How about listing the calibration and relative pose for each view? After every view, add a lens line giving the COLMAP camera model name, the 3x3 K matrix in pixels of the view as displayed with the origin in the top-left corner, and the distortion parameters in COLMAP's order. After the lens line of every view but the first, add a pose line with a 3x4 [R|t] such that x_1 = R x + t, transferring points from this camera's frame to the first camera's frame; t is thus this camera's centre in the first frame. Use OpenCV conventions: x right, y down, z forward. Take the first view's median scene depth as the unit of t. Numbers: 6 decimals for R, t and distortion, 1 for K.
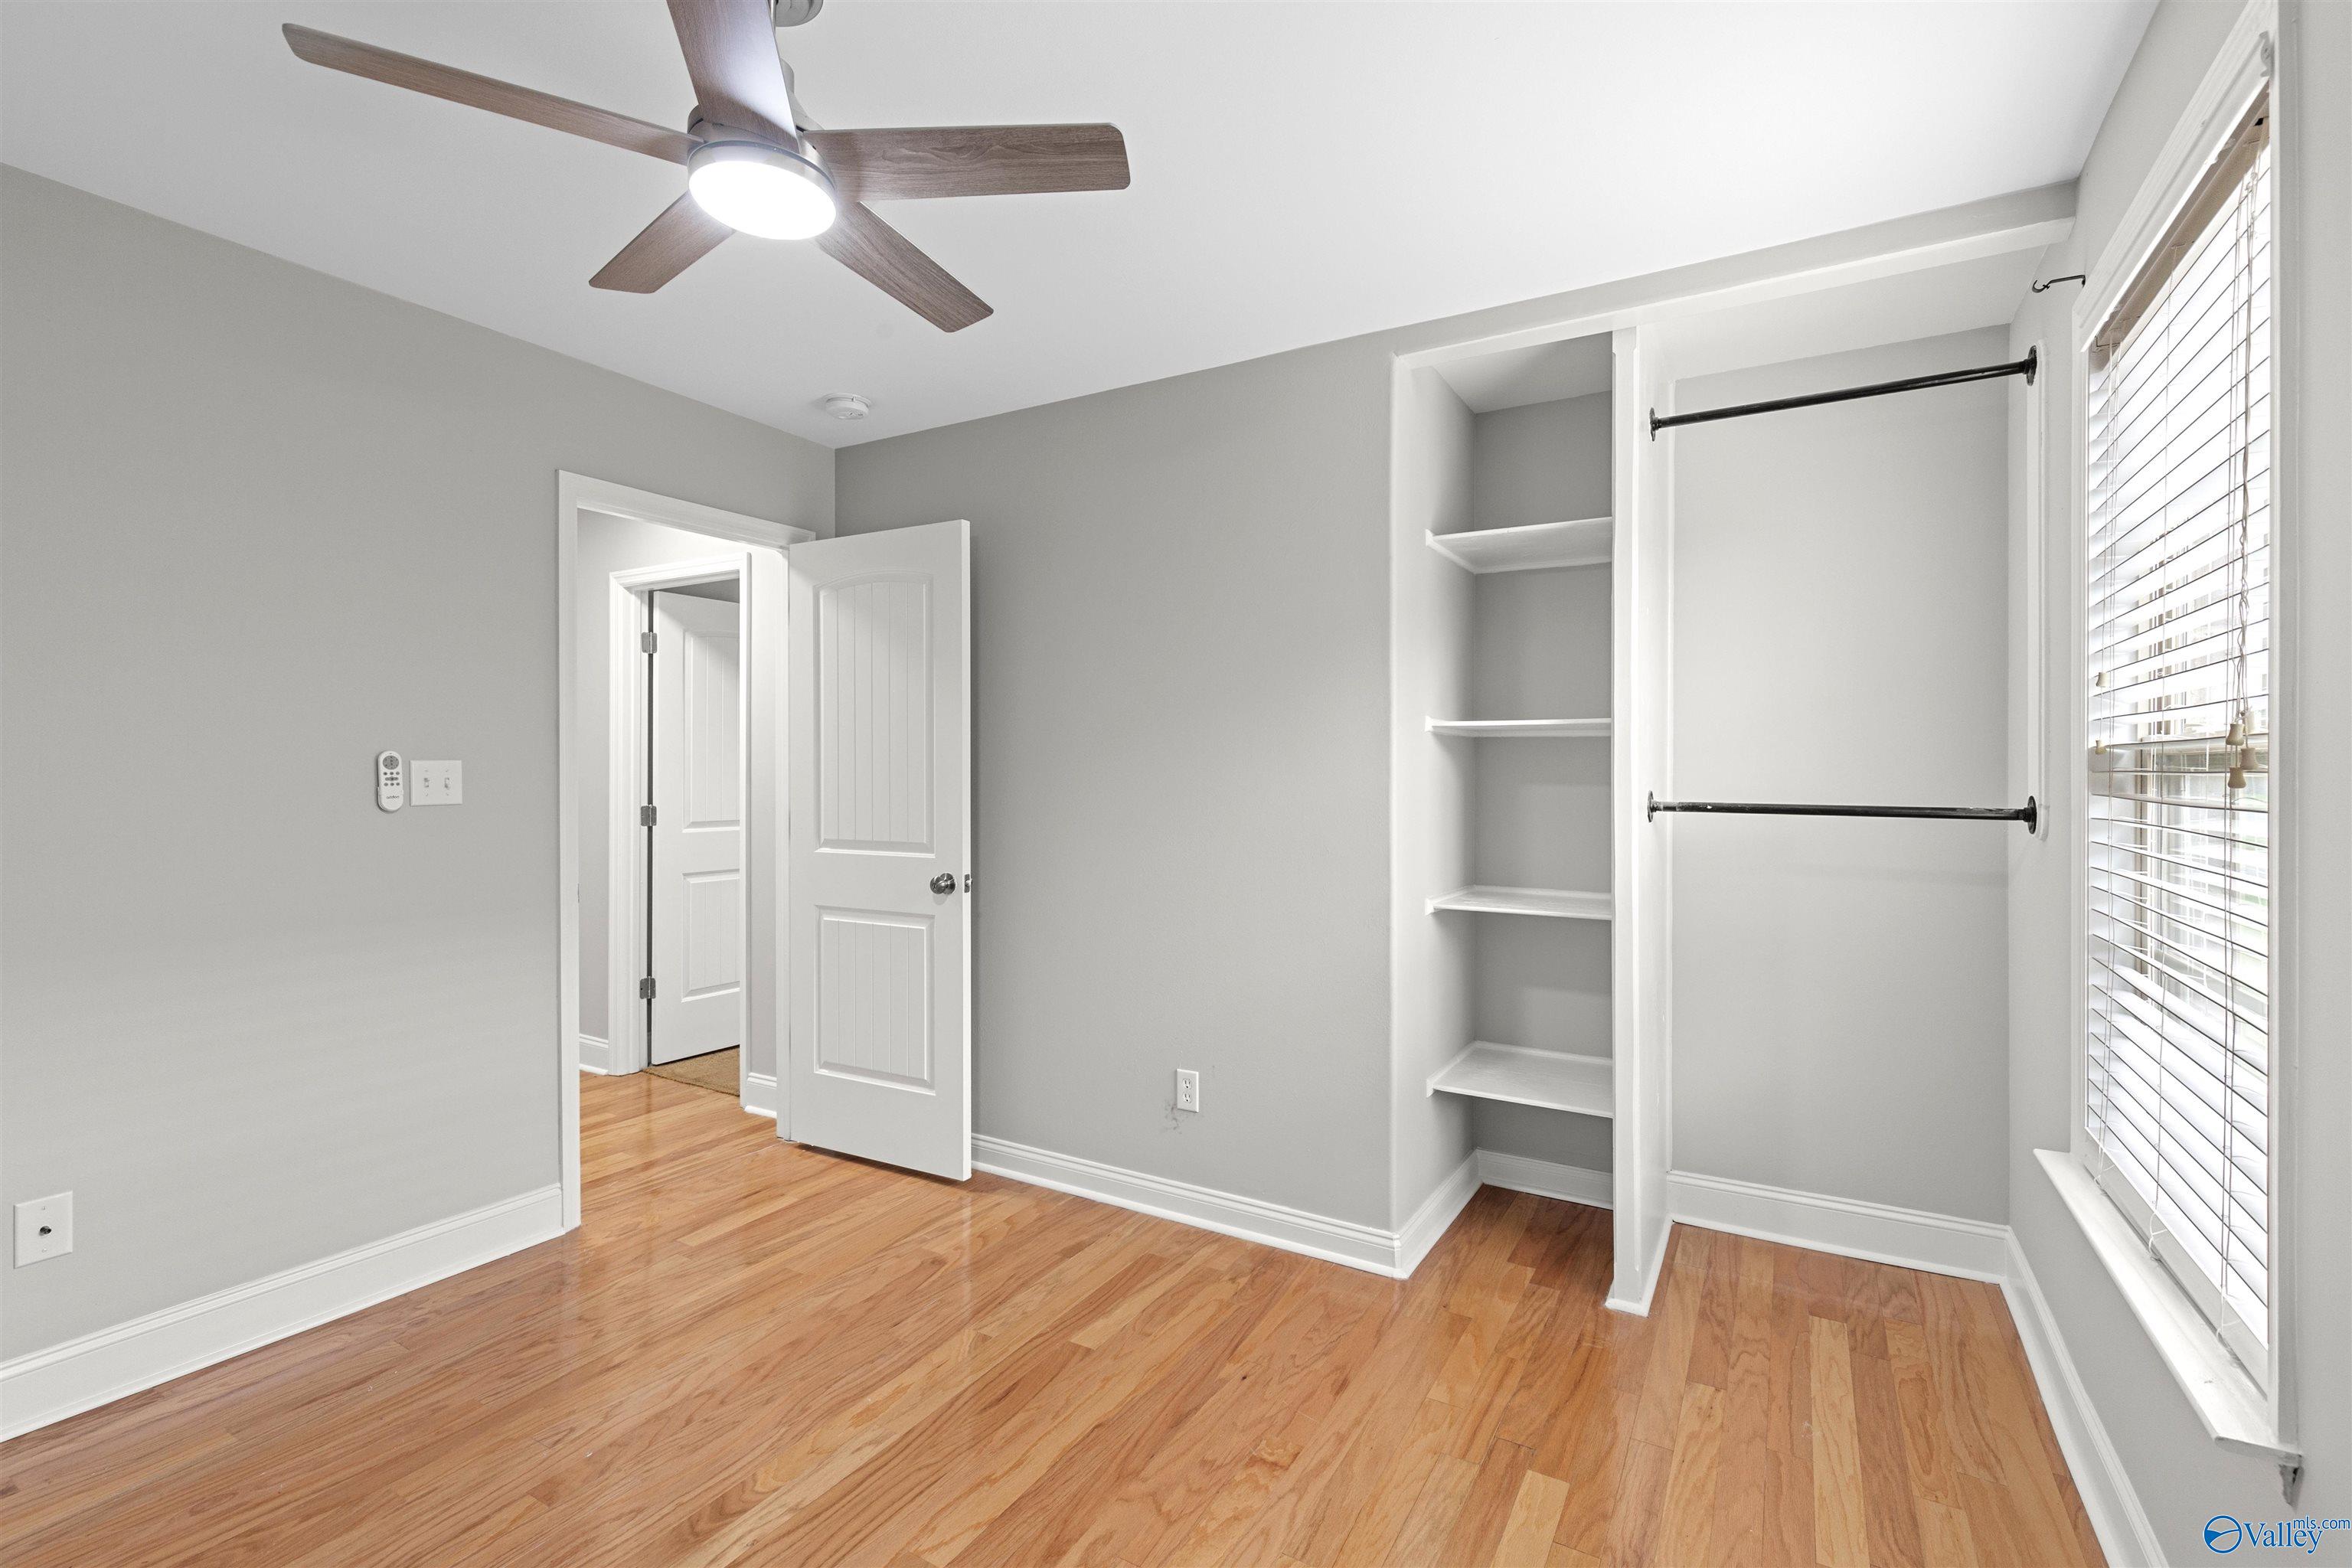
lens RADIAL K [[1059.4, 0, 1179.3], [0, 1059.4, 769.9], [0, 0, 1]] dist [0.003317, -0.000140]
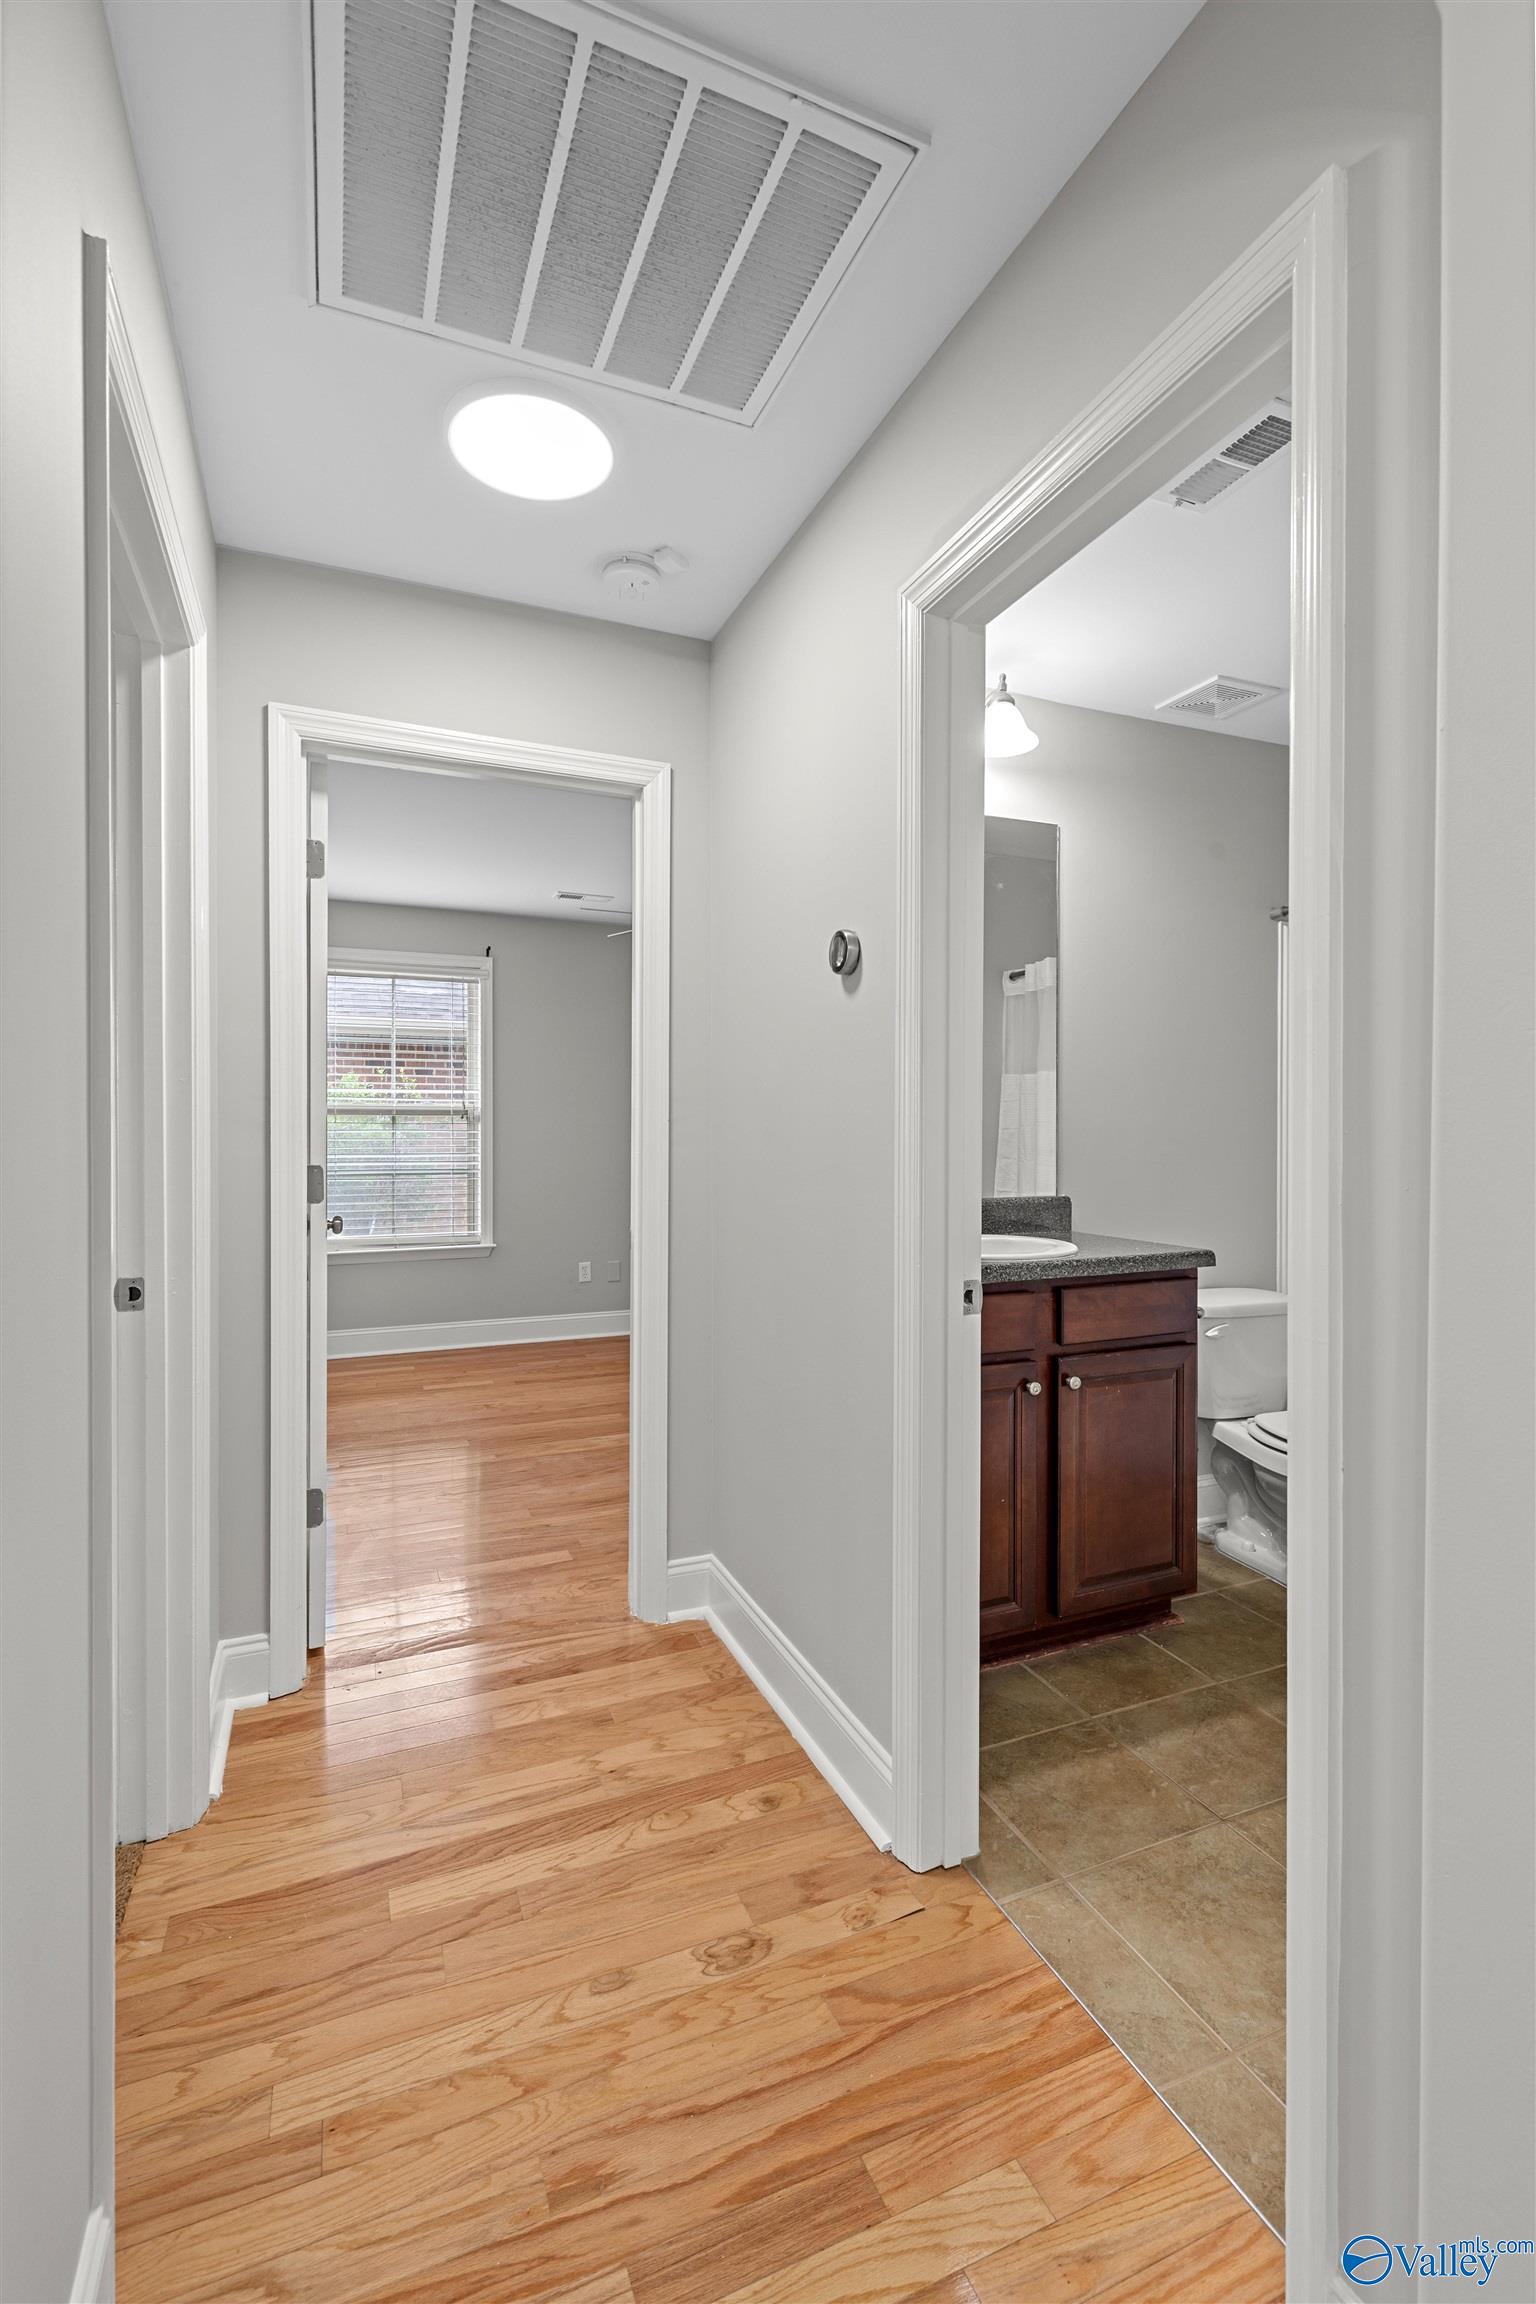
lens RADIAL K [[1034.8, 0, 771.6], [0, 1034.8, 1136.4], [0, 0, 1]] dist [0.005658, 0.000229]
pose [[-0.802340, -0.007997, 0.596814, -1.627256], [-0.000104, 0.999912, 0.013260, 0.019986], [-0.596867, 0.010577, -0.802270, 2.234159]]
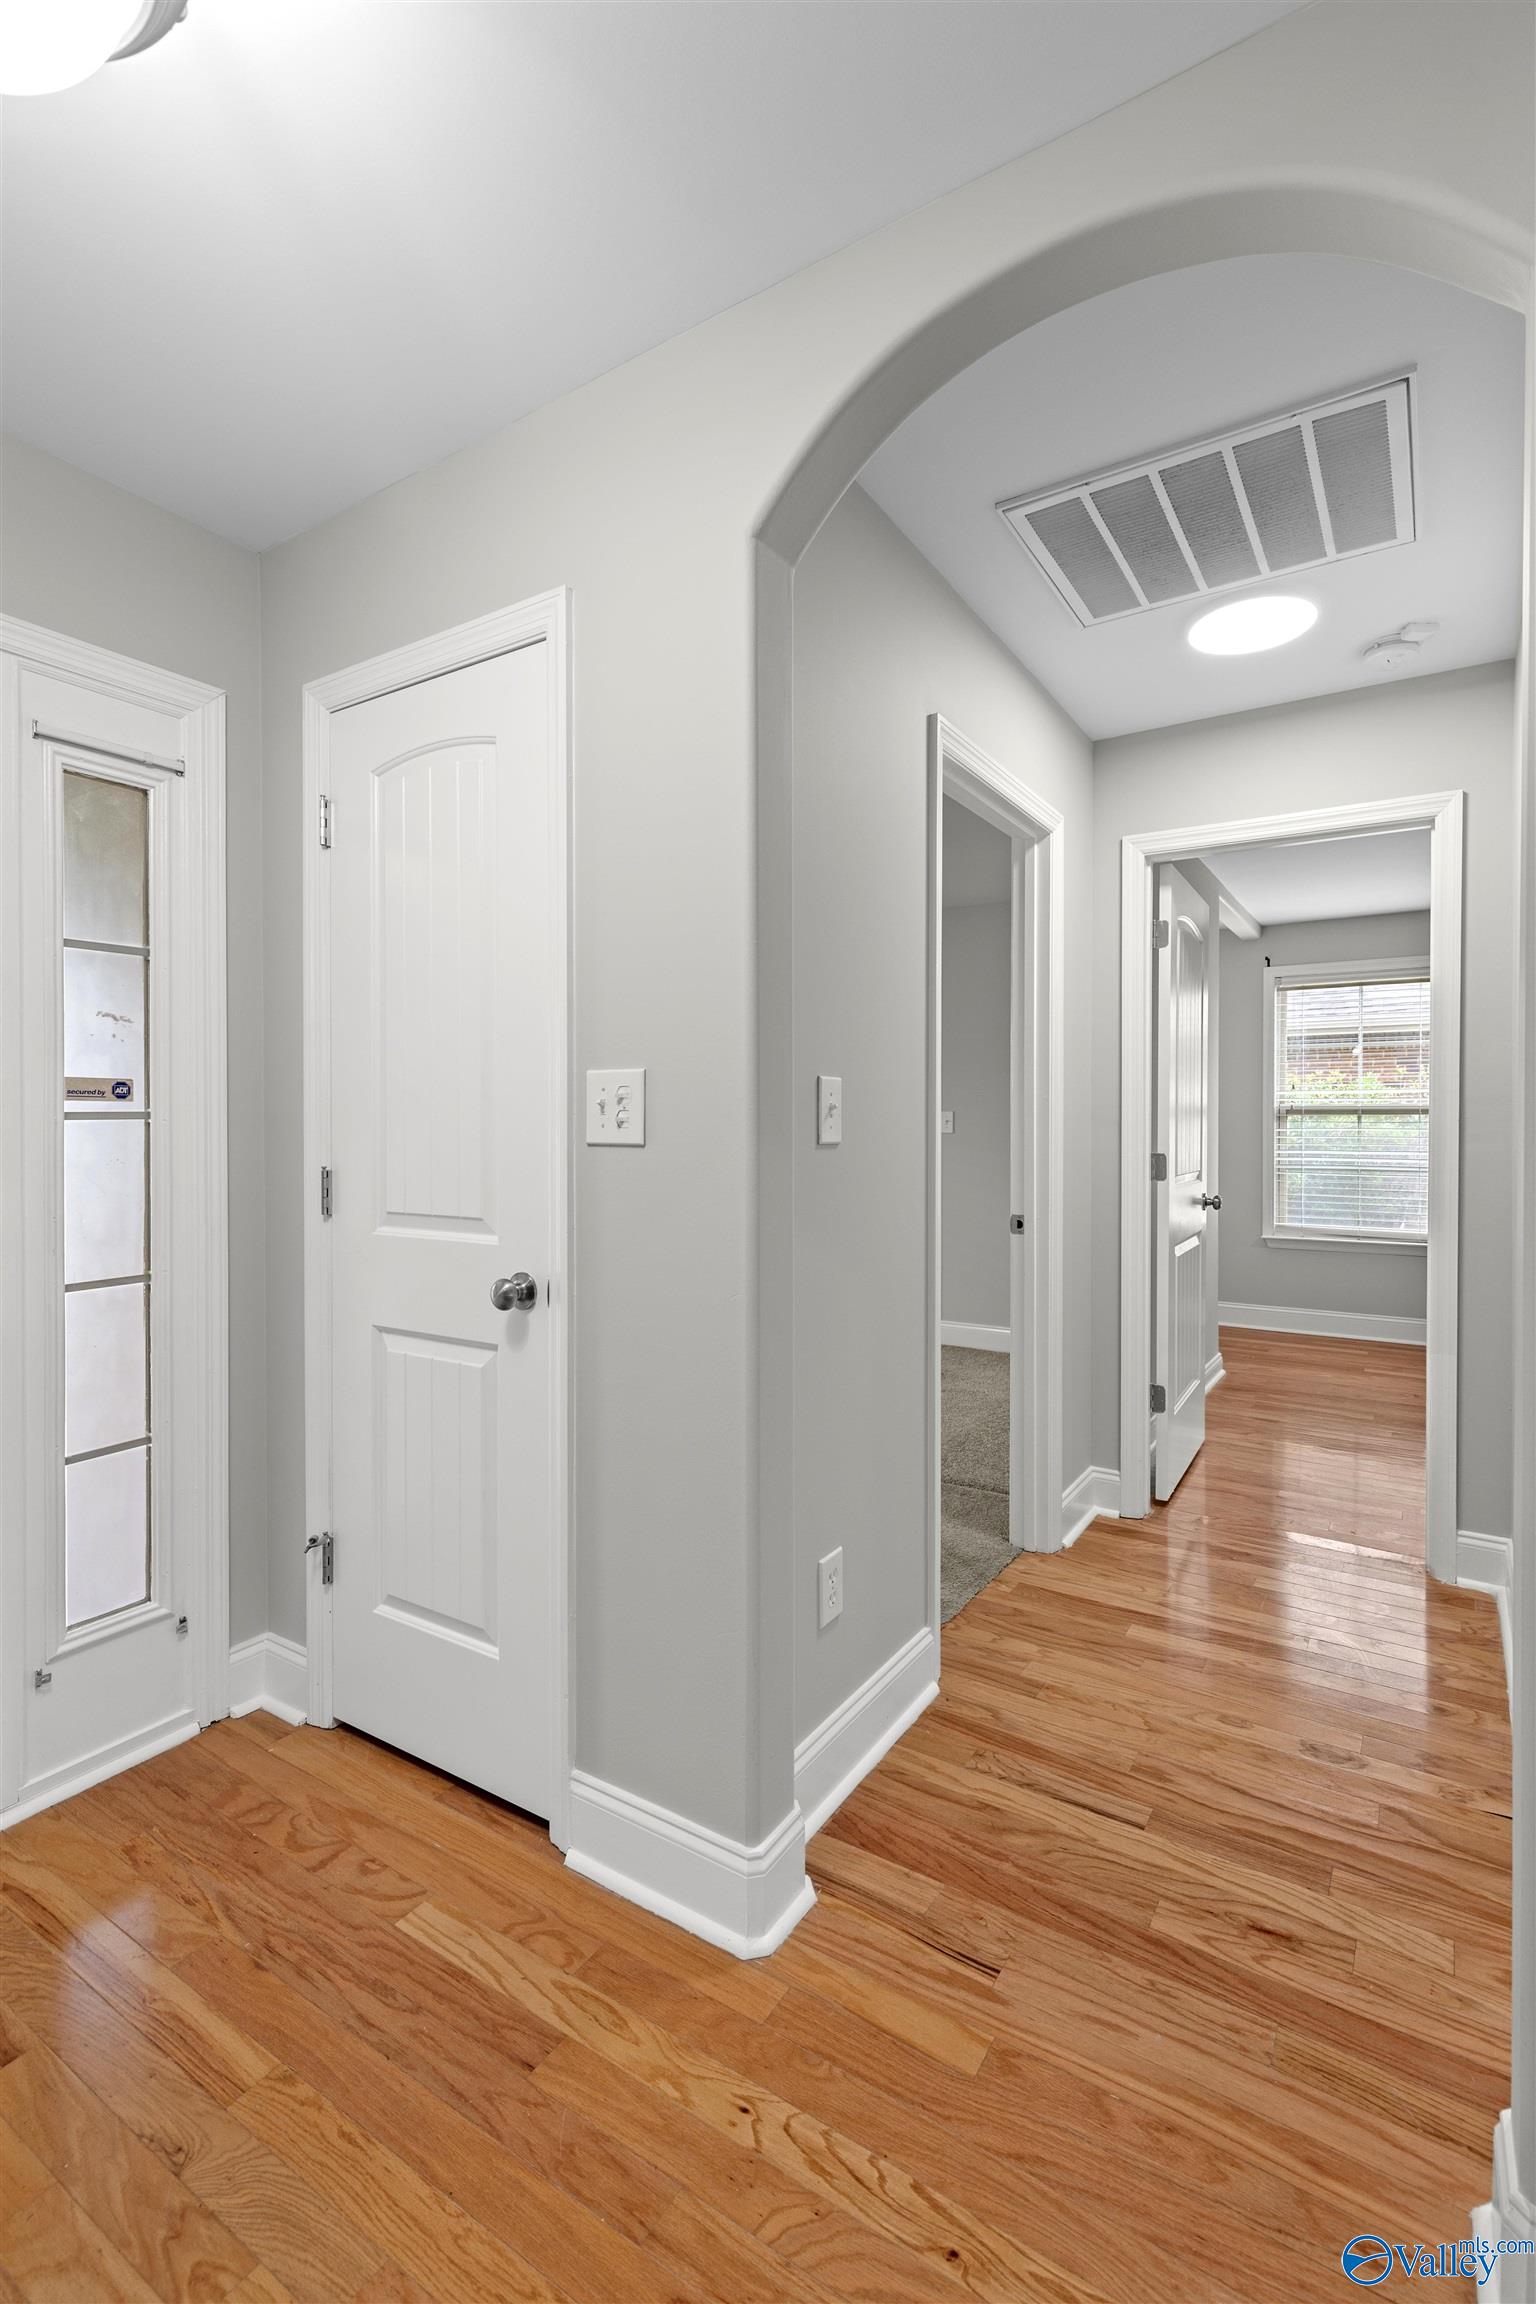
lens RADIAL K [[1037.8, 0, 776.7], [0, 1037.8, 1131.5], [0, 0, 1]] dist [0.003317, -0.000140]
pose [[0.047298, -0.009325, 0.998837, -2.161387], [0.003570, 0.999952, 0.009167, 0.016924], [-0.998874, 0.003133, 0.047329, 2.133056]]
